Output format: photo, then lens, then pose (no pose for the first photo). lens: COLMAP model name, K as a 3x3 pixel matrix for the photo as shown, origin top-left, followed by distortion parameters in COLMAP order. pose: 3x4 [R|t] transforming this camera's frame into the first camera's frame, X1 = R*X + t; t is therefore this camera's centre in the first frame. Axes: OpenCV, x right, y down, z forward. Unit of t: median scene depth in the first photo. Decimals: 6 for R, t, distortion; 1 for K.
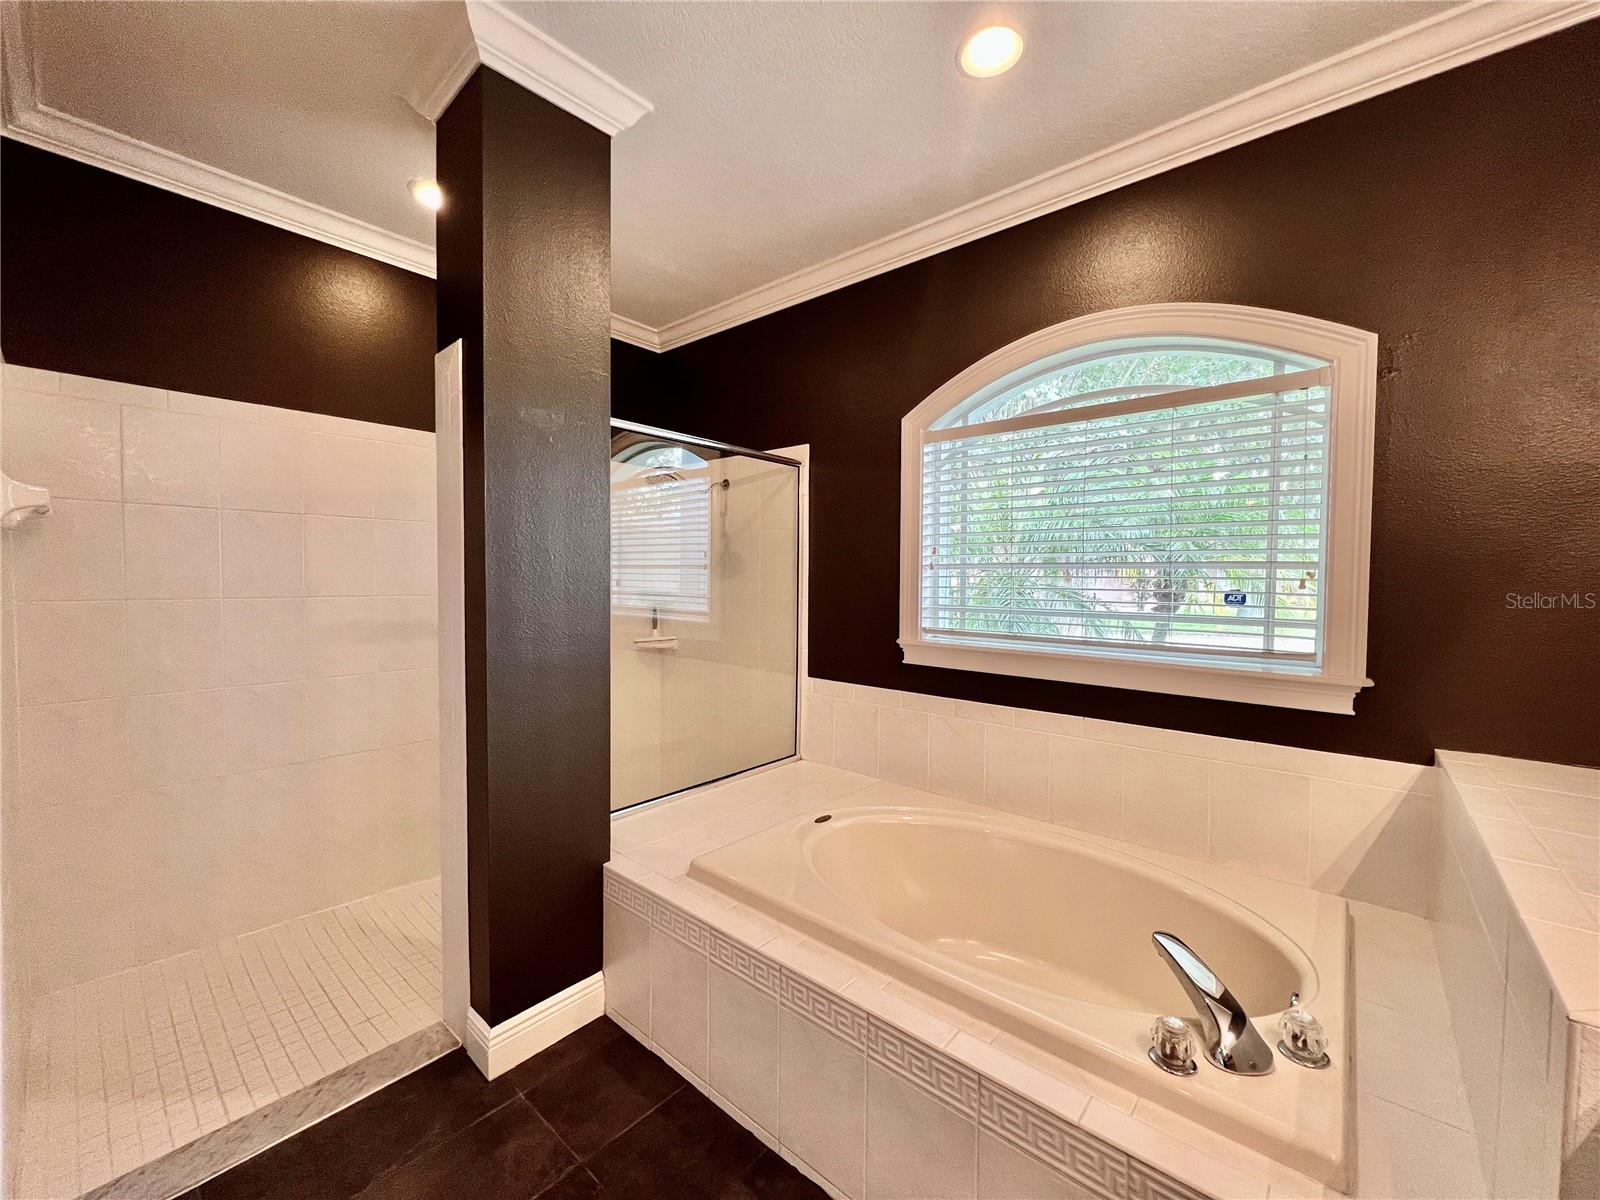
lens RADIAL K [[639.2, 0, 795.6], [0, 639.2, 598.7], [0, 0, 1]] dist [0.001190, 0.000146]
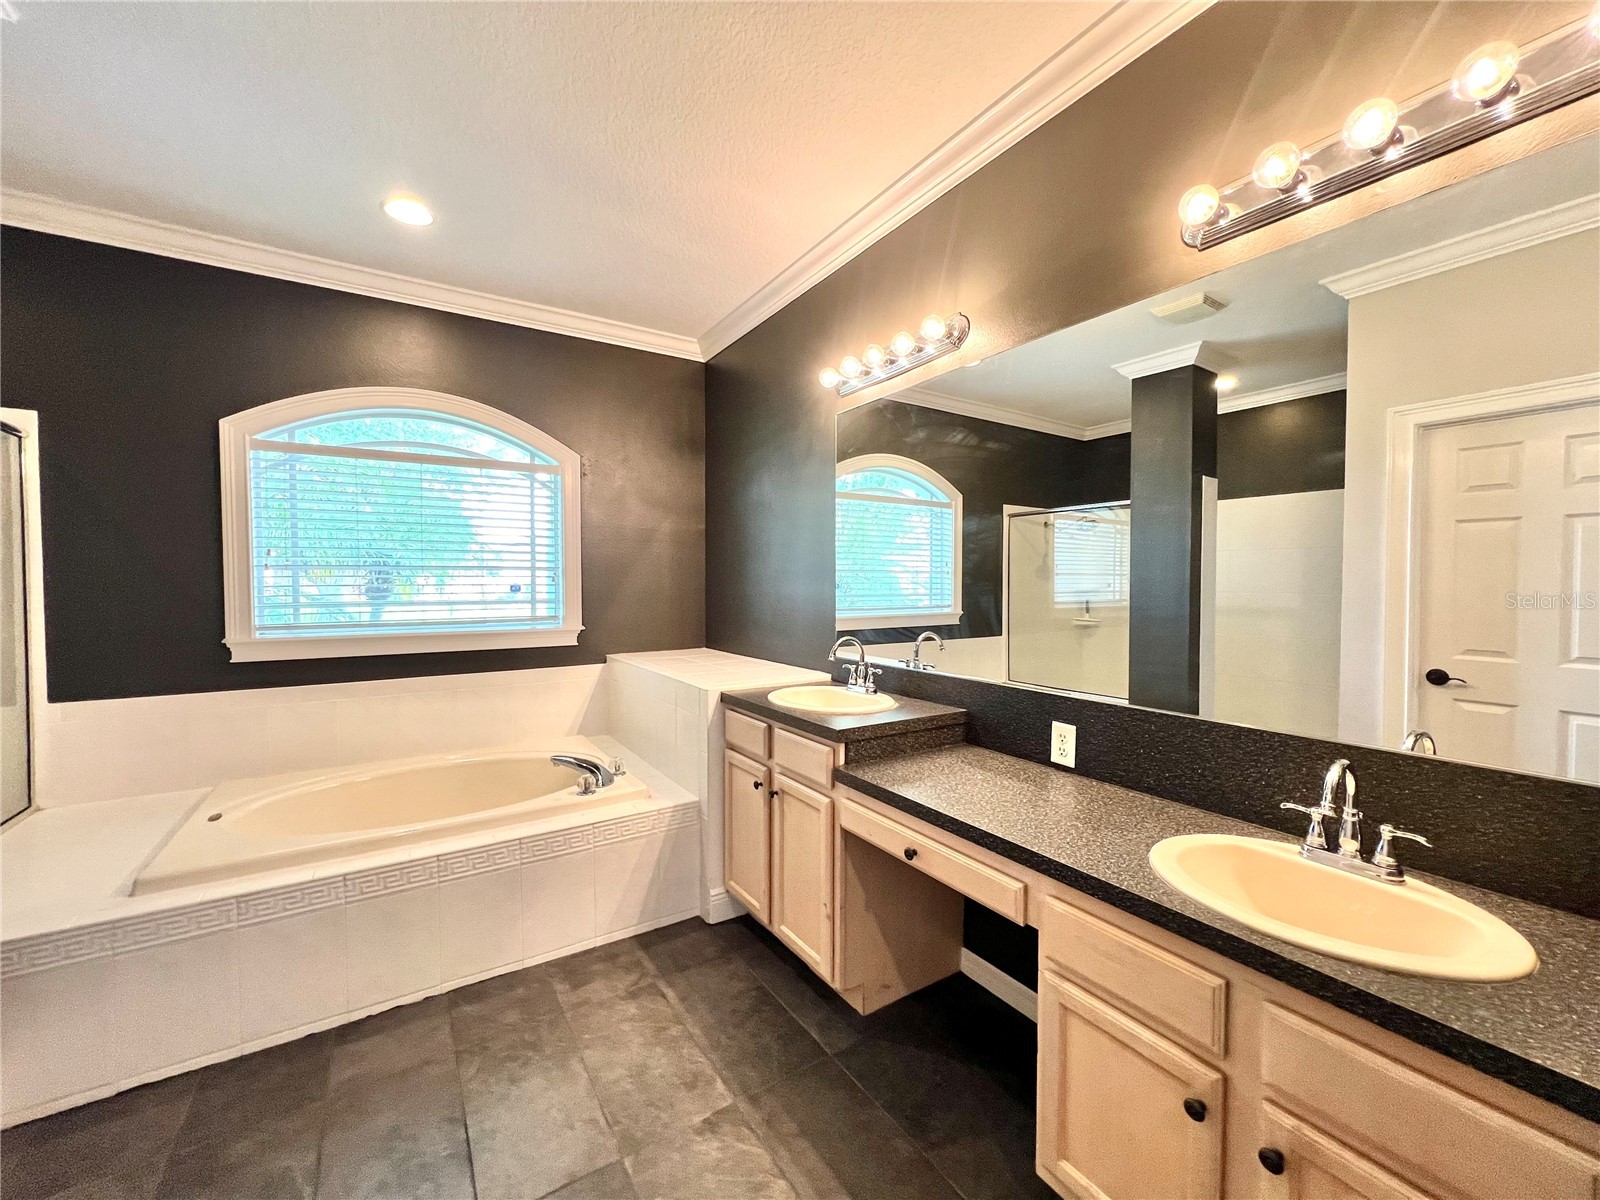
lens RADIAL K [[639.2, 0, 795.6], [0, 639.2, 598.7], [0, 0, 1]] dist [0.001190, 0.000146]
pose [[0.284305, -0.037082, 0.958016, -0.724045], [0.038184, 0.998897, 0.027332, 0.009034], [-0.957973, 0.028810, 0.285408, -0.193261]]
